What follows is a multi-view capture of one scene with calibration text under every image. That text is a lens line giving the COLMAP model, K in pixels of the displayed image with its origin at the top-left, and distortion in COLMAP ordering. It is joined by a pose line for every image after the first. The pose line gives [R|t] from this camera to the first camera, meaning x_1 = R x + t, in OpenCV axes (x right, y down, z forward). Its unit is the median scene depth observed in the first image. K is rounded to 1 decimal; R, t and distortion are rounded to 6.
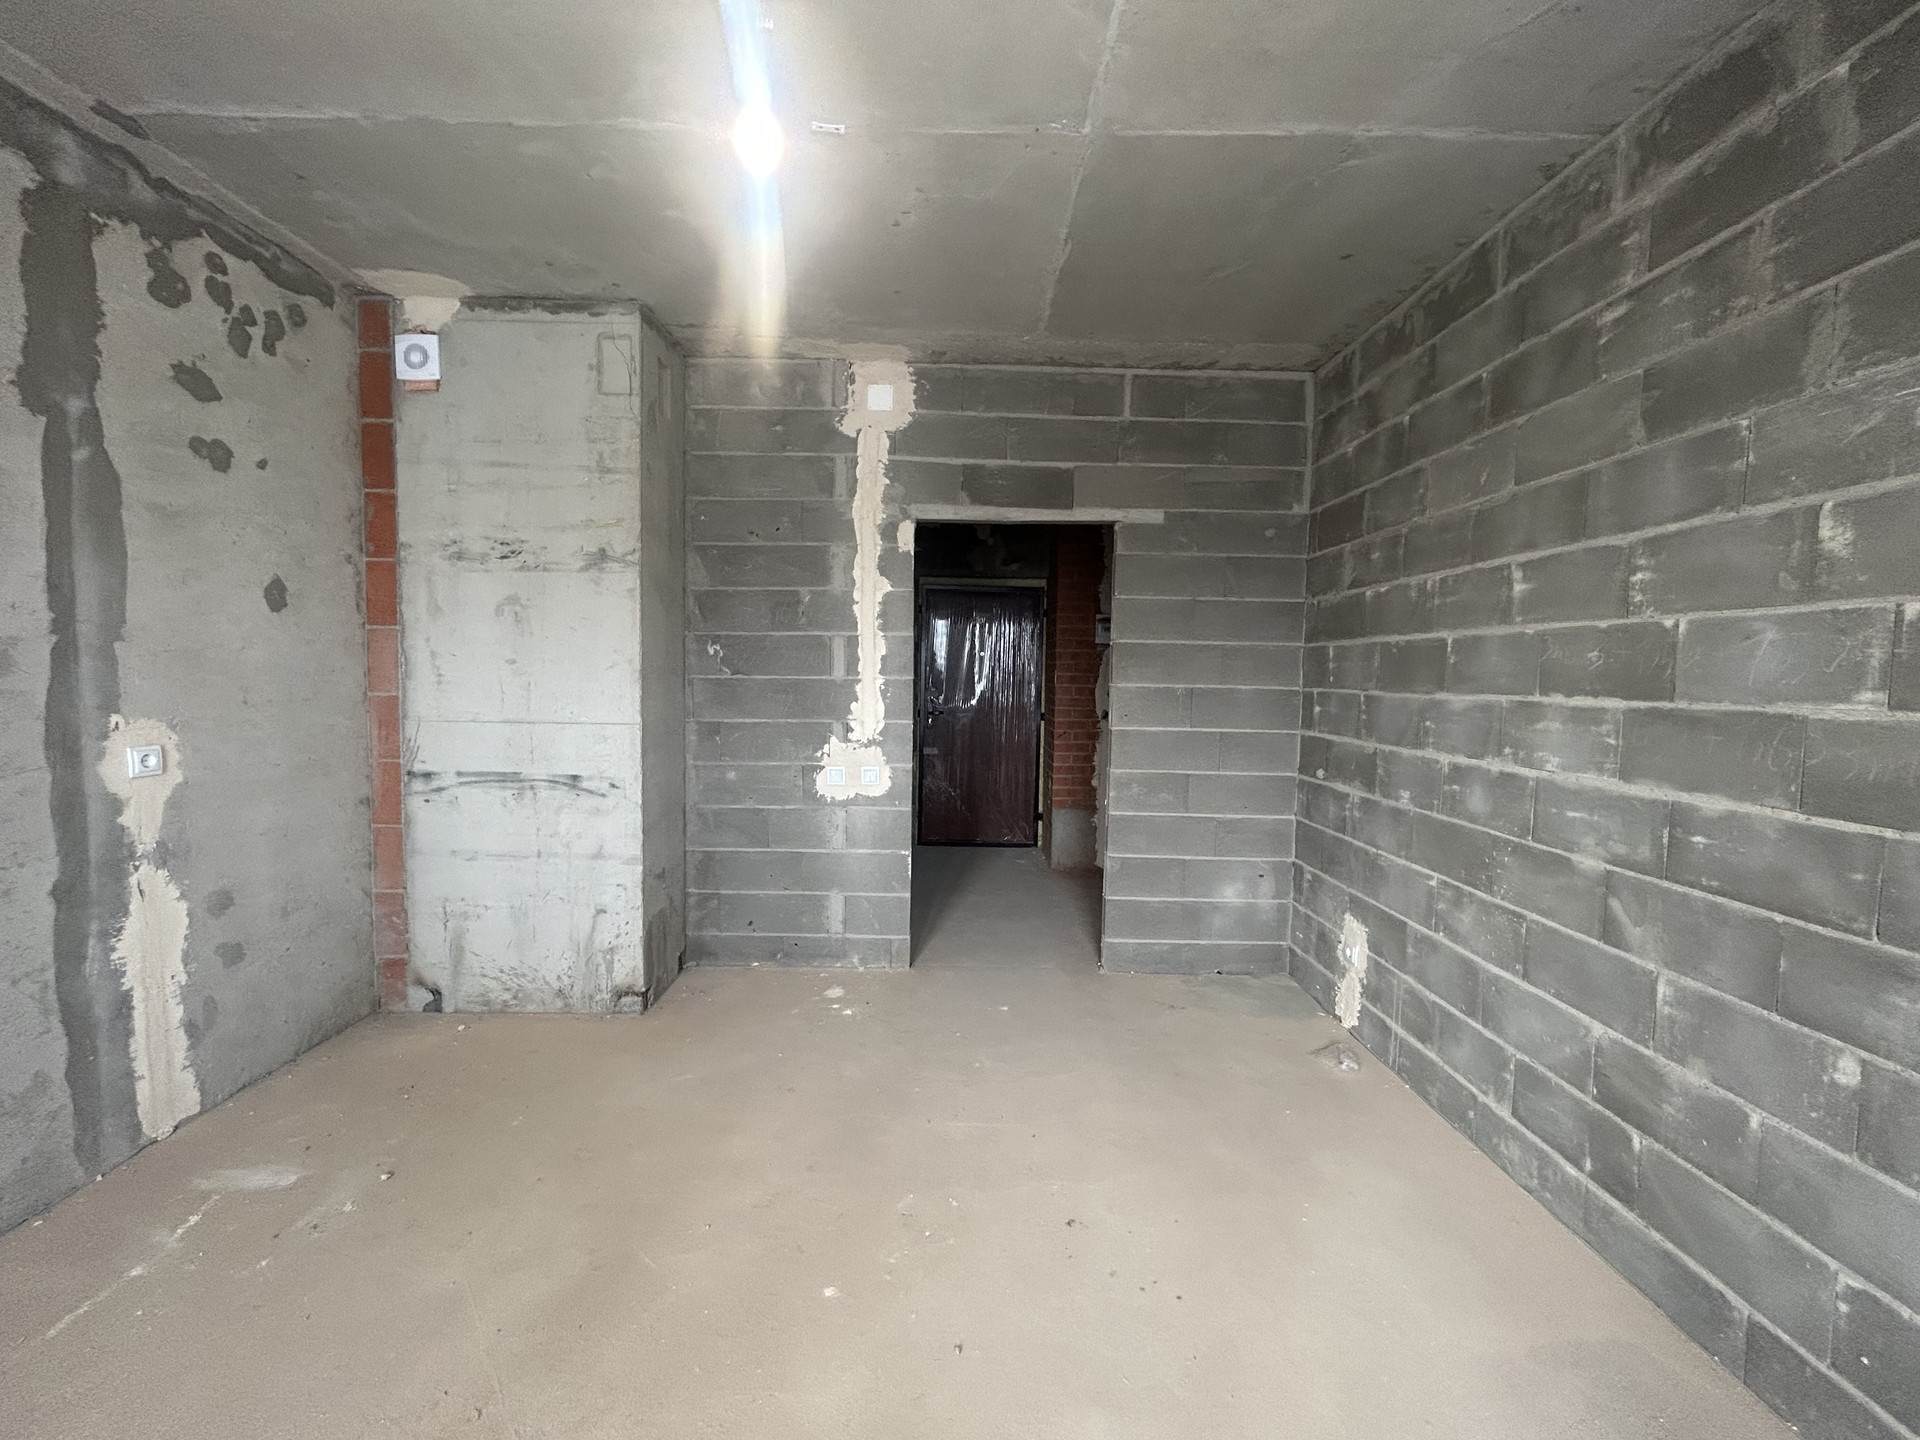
lens RADIAL K [[784.6, 0, 963.0], [0, 784.6, 712.8], [0, 0, 1]] dist [-0.002010, 0.001291]
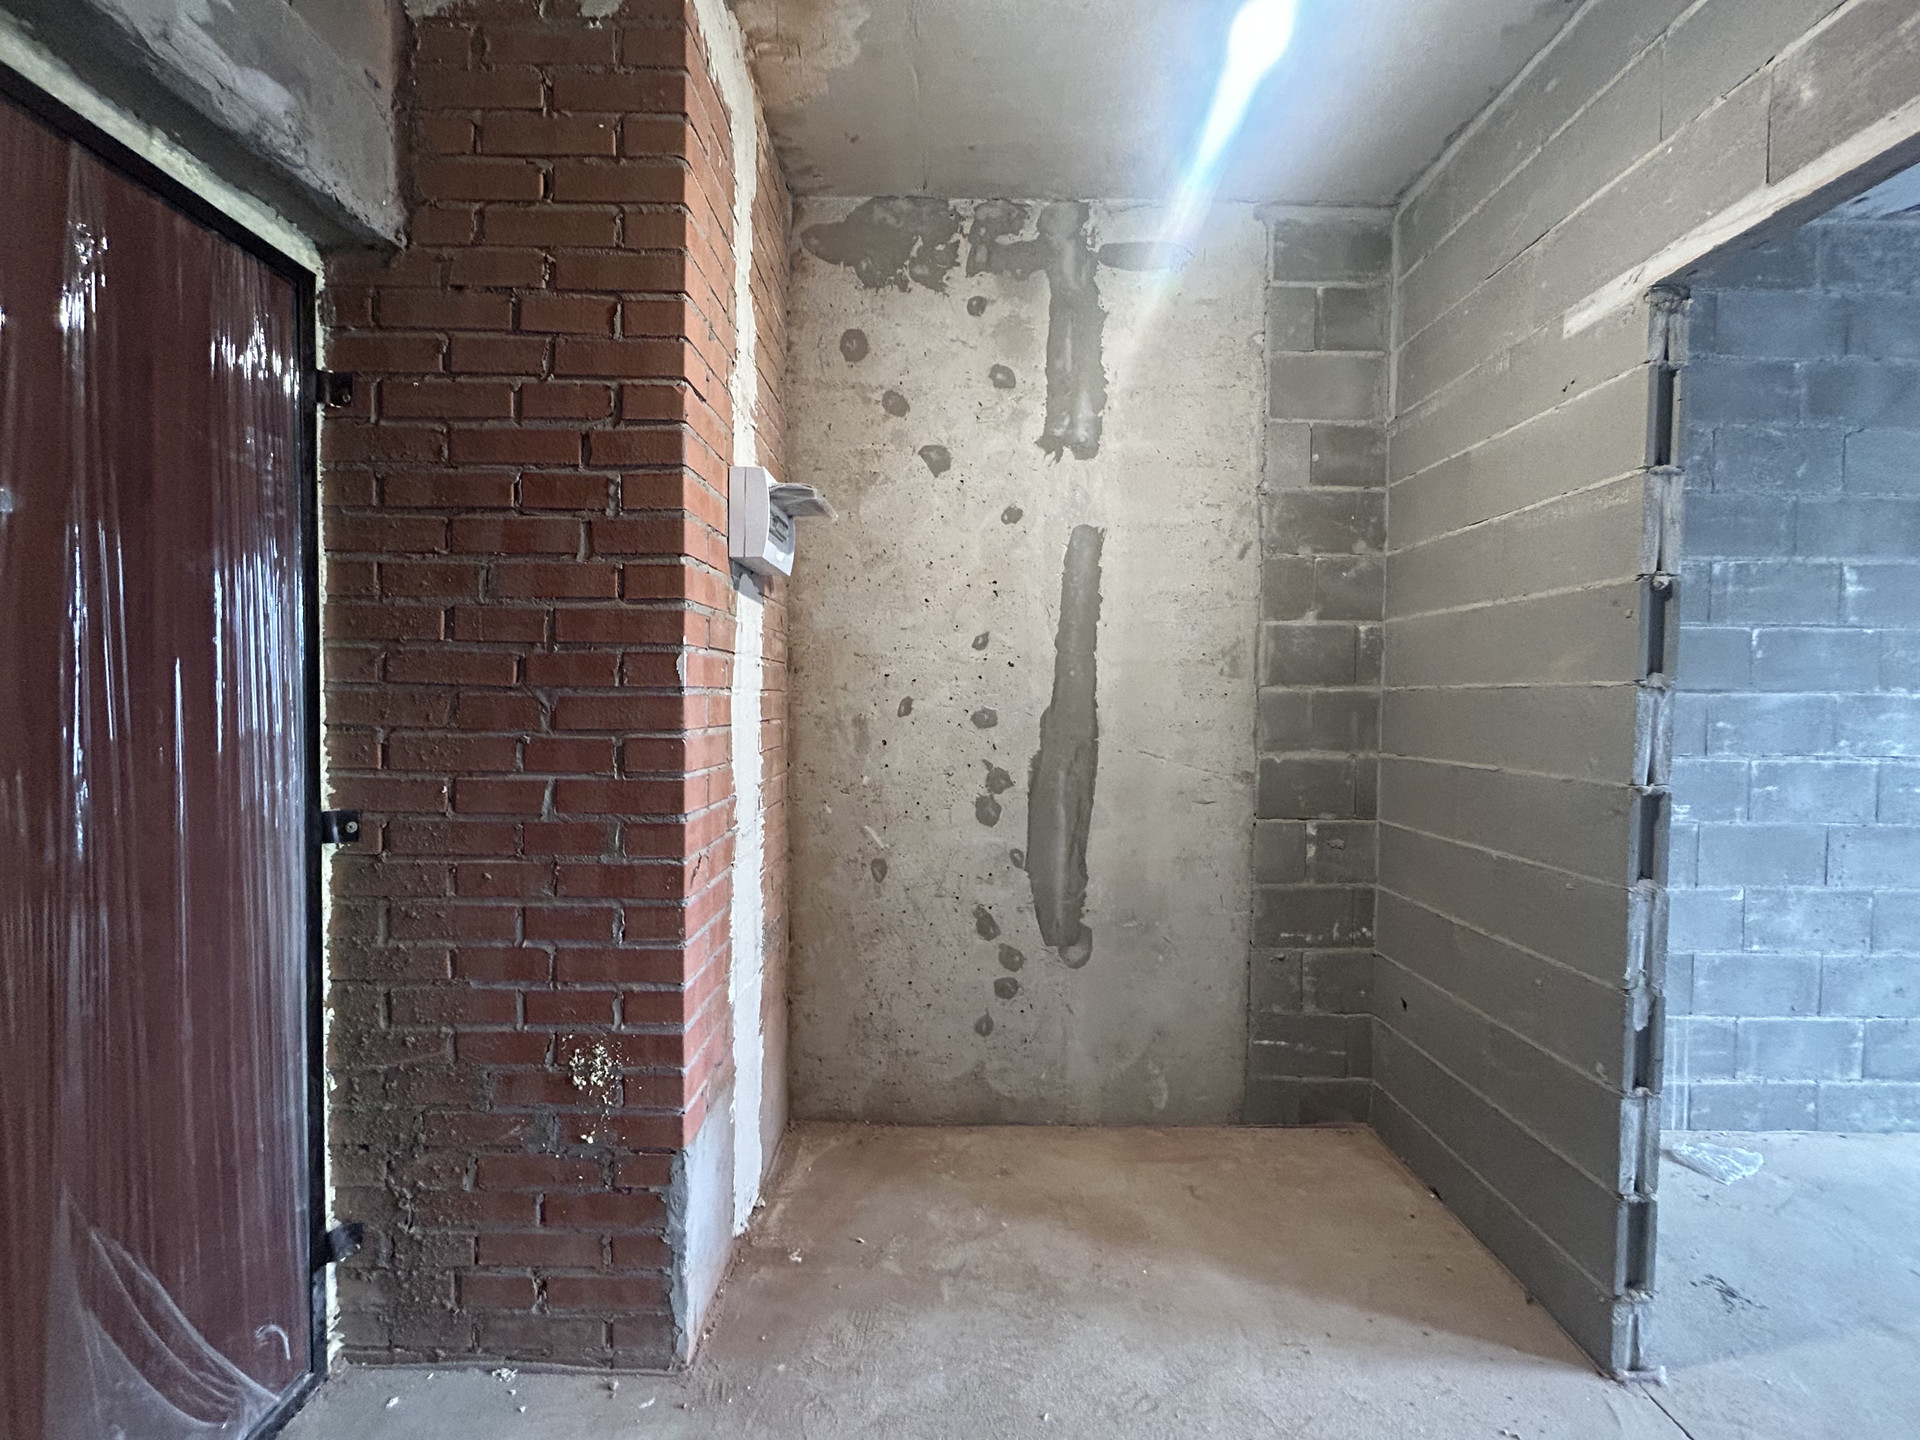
lens RADIAL K [[784.6, 0, 949.0], [0, 784.6, 717.0], [0, 0, 1]] dist [-0.002010, 0.001291]
pose [[0.005482, -0.045080, 0.998968, -0.369763], [0.041404, 0.998137, 0.044816, -0.086097], [-0.999127, 0.041116, 0.007338, 2.246735]]
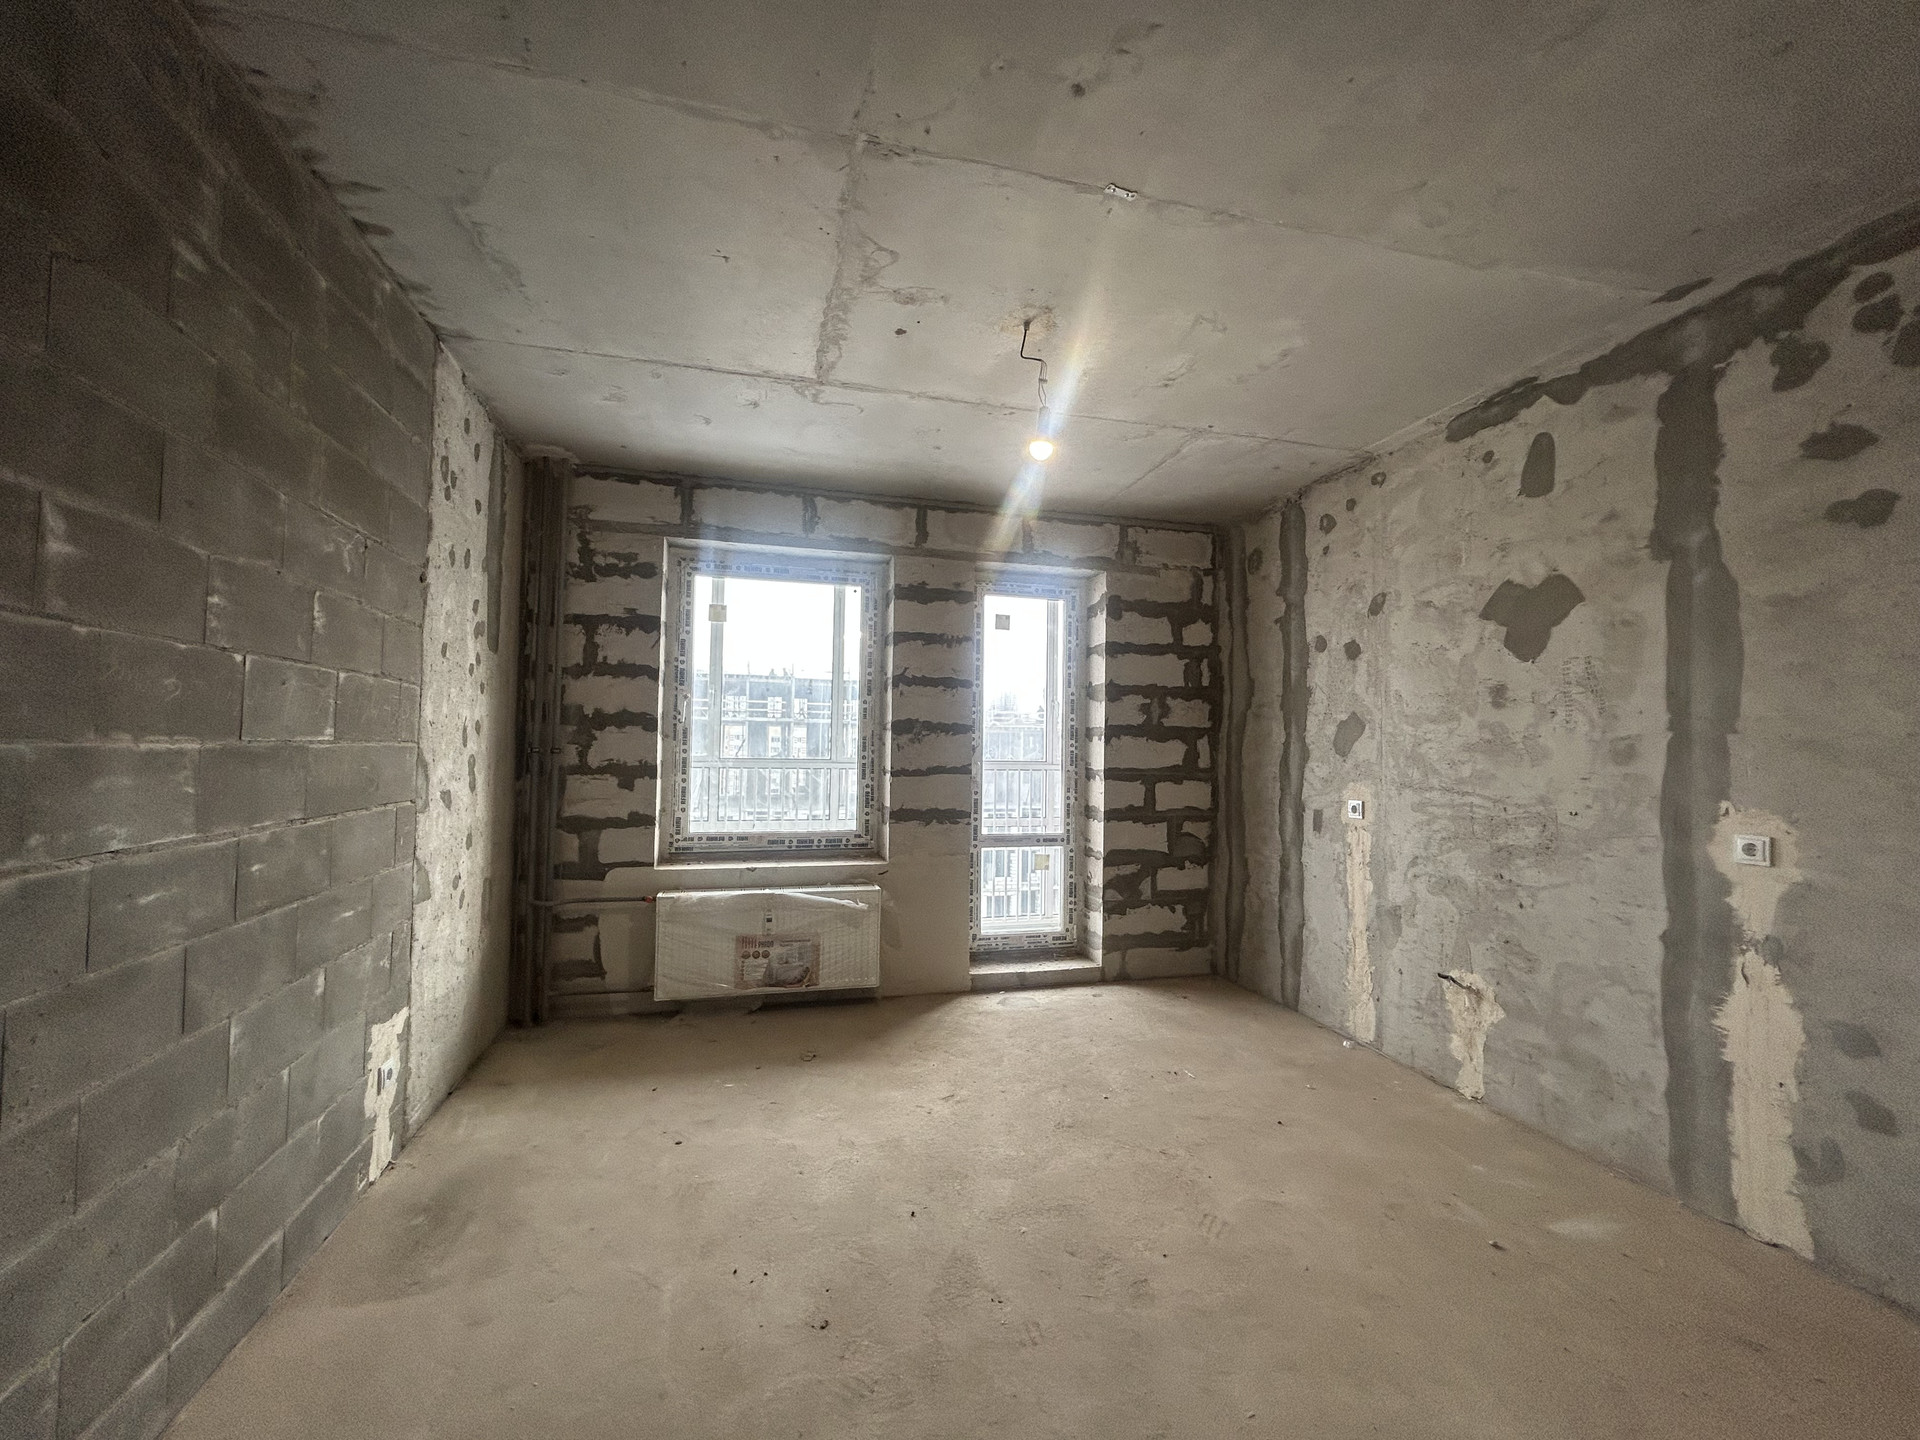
lens RADIAL K [[784.6, 0, 954.9], [0, 784.6, 718.1], [0, 0, 1]] dist [-0.002010, 0.001291]
pose [[-0.968725, -0.041623, -0.244620, 0.219972], [-0.046057, 0.998861, 0.012434, -0.074735], [0.243824, 0.023311, -0.969539, 1.726082]]
